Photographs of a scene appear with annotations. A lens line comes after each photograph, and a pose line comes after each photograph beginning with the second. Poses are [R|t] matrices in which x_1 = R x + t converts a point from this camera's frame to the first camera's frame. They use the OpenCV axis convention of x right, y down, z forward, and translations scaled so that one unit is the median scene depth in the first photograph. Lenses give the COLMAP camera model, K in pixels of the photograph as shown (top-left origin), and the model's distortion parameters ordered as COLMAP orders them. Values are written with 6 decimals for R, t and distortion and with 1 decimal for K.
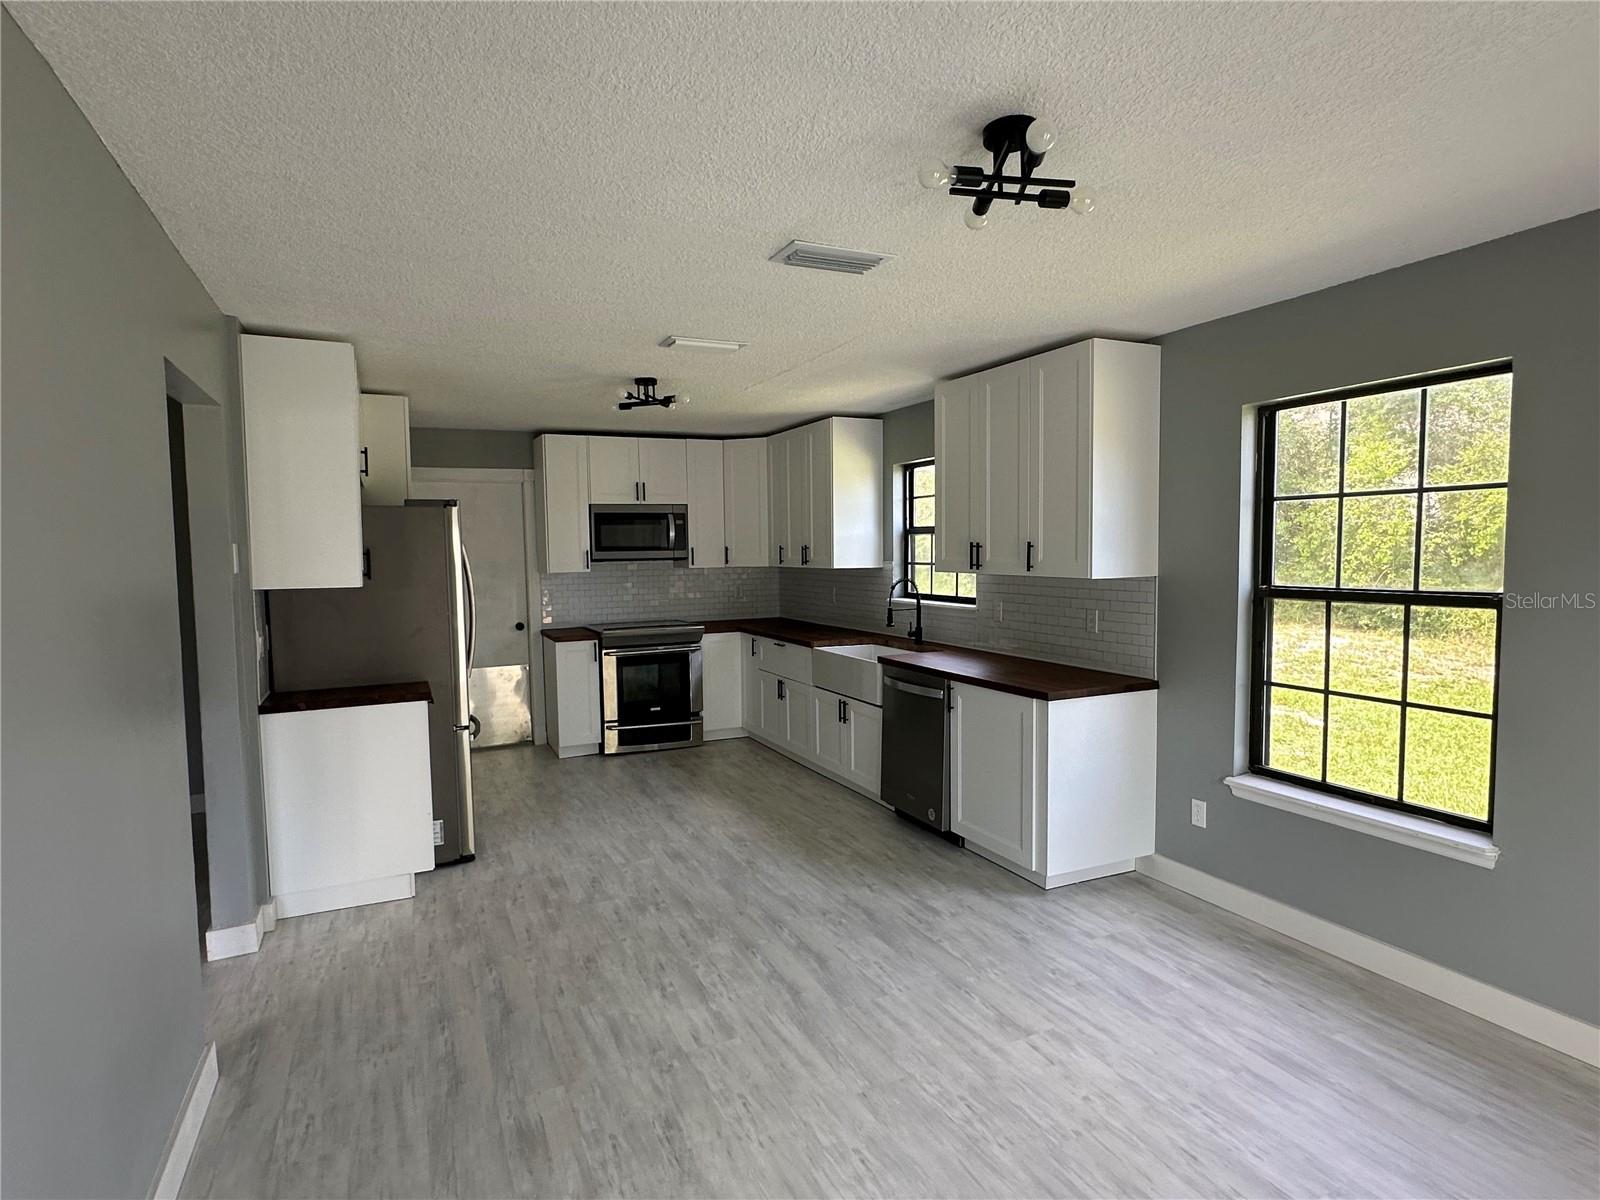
lens RADIAL K [[855.4, 0, 794.2], [0, 855.4, 606.8], [0, 0, 1]] dist [-0.001266, 0.000594]
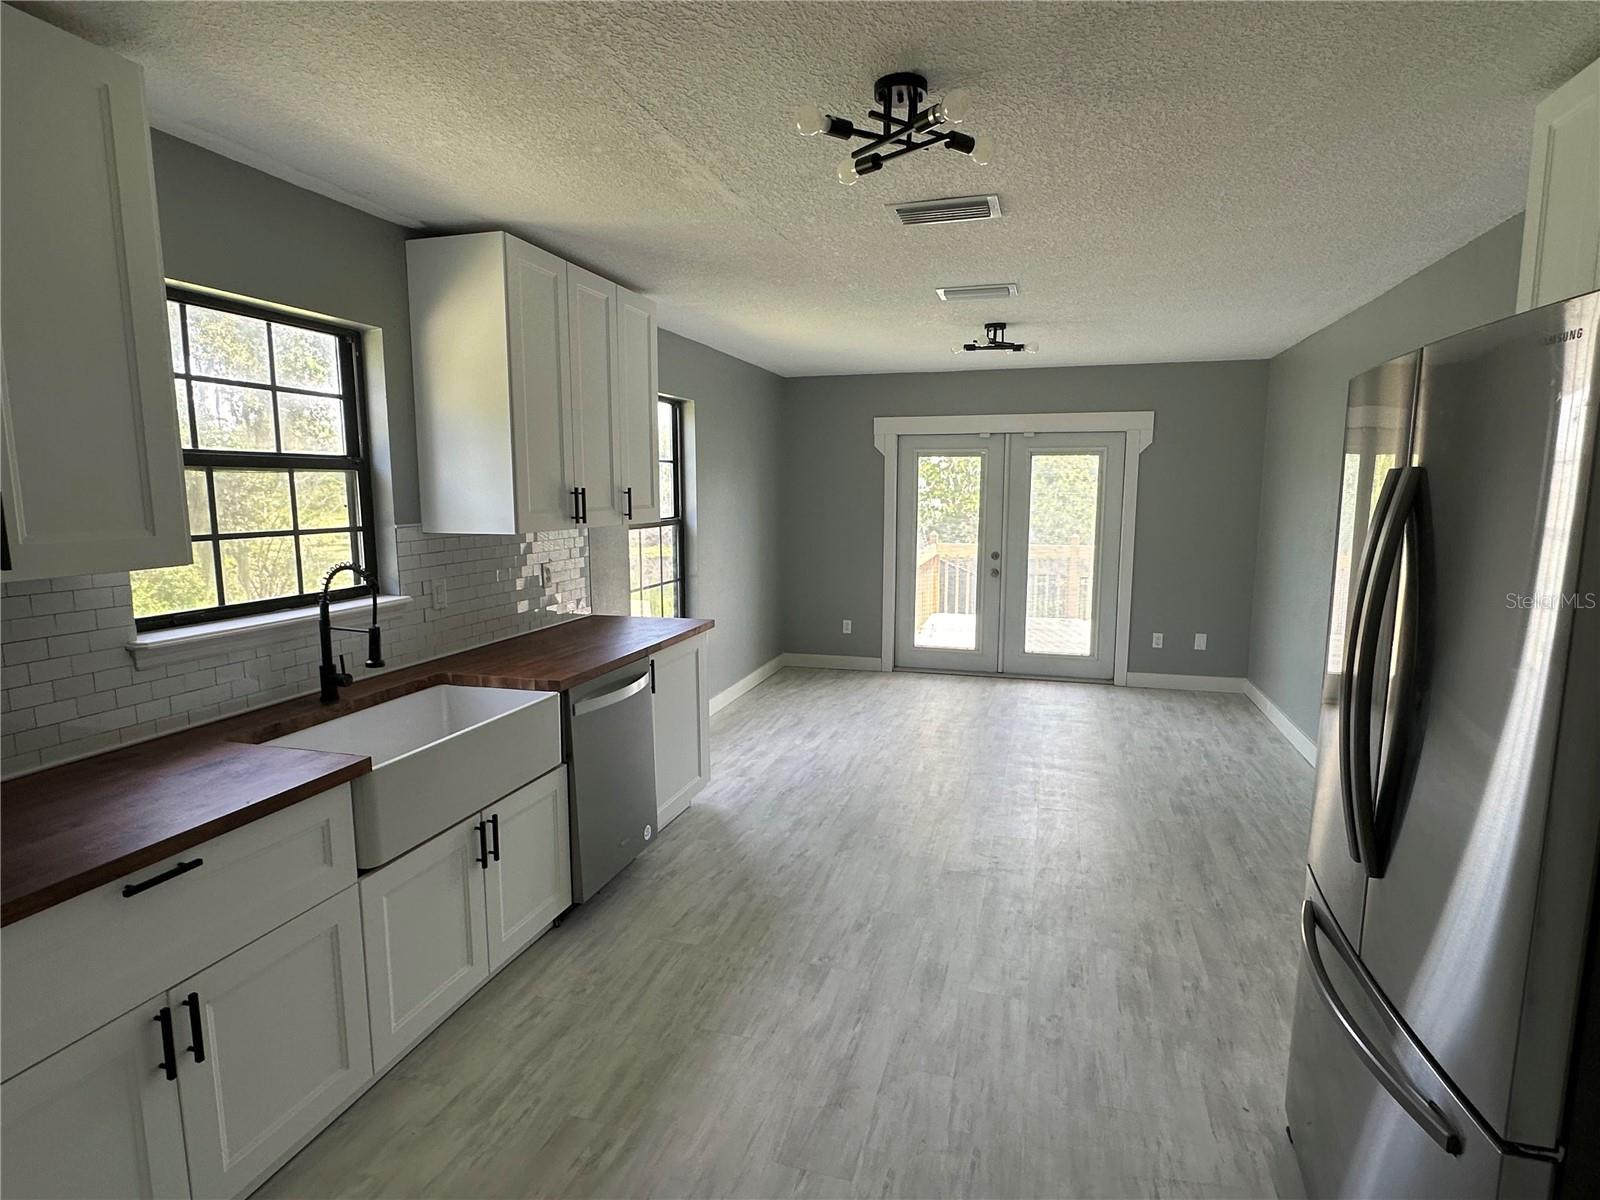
lens RADIAL K [[855.7, 0, 802.5], [0, 855.7, 607.8], [0, 0, 1]] dist [0.002342, 0.000322]
pose [[-0.748747, -0.080113, 0.657997, -0.588009], [0.057821, 0.980992, 0.185235, -0.130618], [-0.660329, 0.176740, -0.729883, 1.881916]]
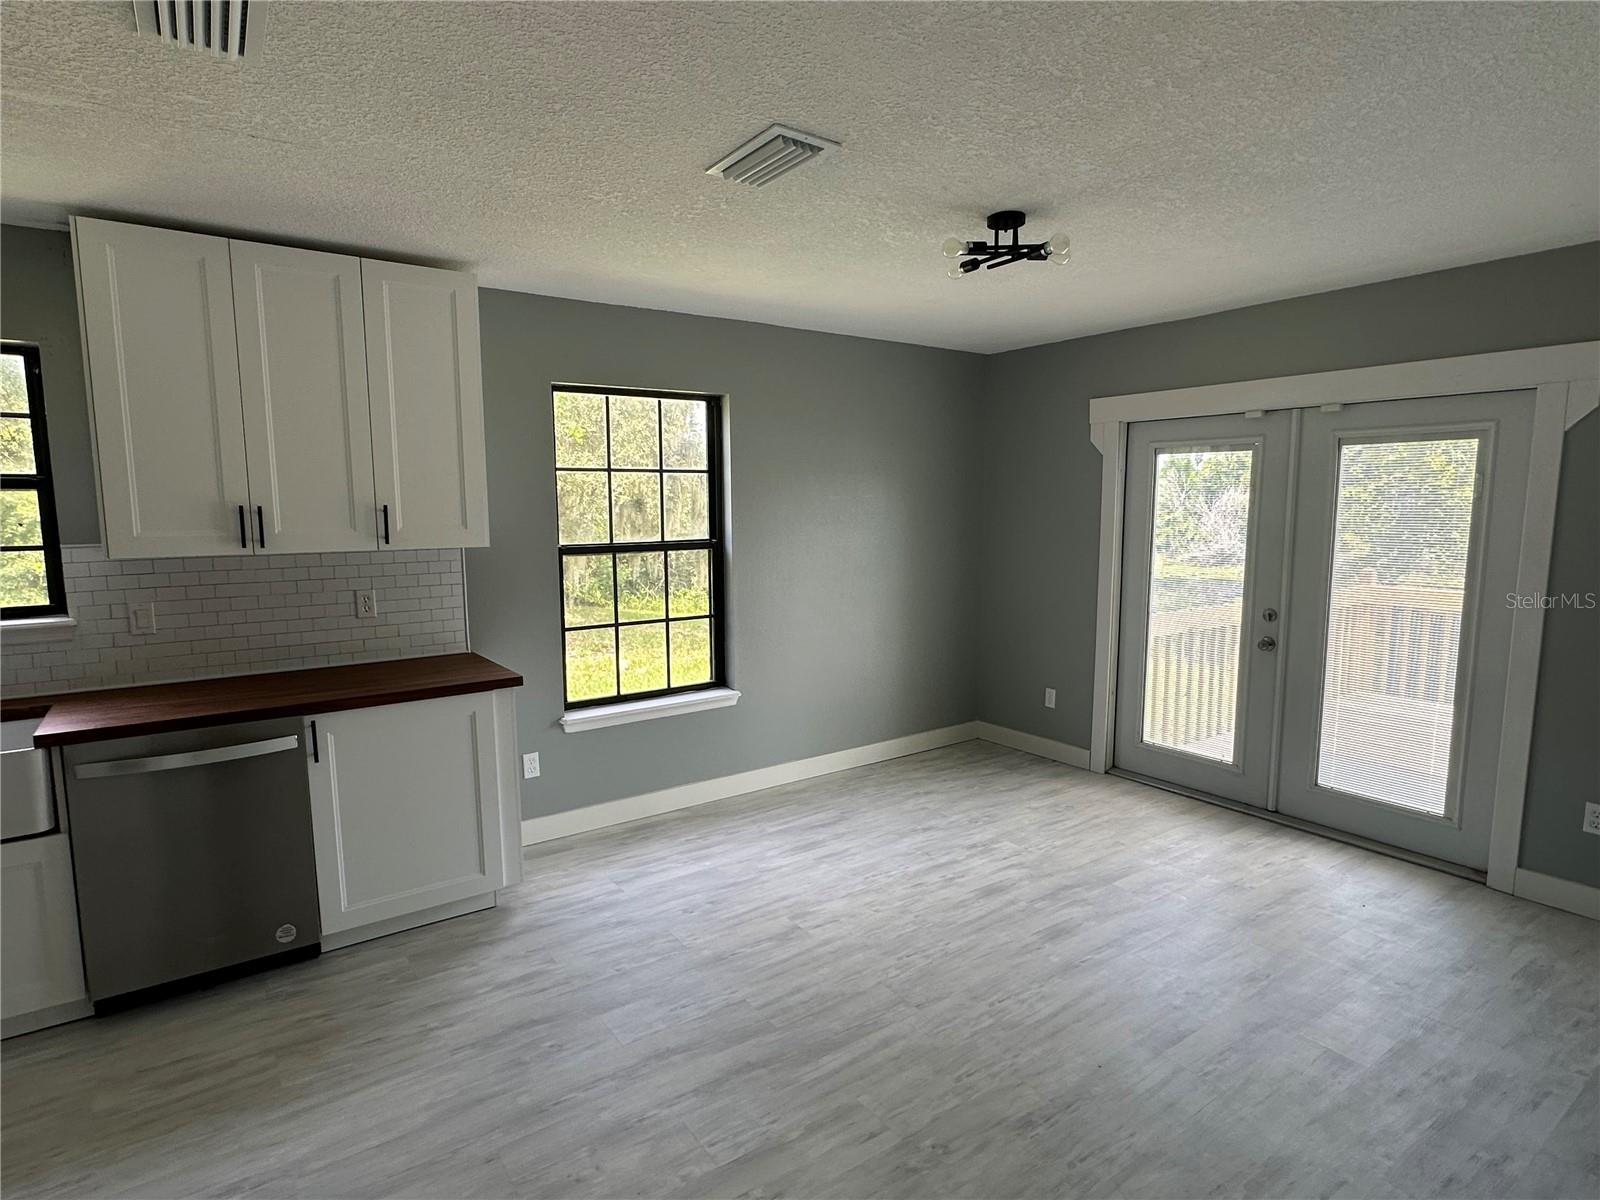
lens RADIAL K [[855.4, 0, 794.2], [0, 855.4, 606.8], [0, 0, 1]] dist [-0.001266, 0.000594]
pose [[-0.173199, -0.107174, 0.979038, -0.654093], [0.078411, 0.989406, 0.122180, -0.060770], [-0.981761, 0.097929, -0.162960, 0.920410]]
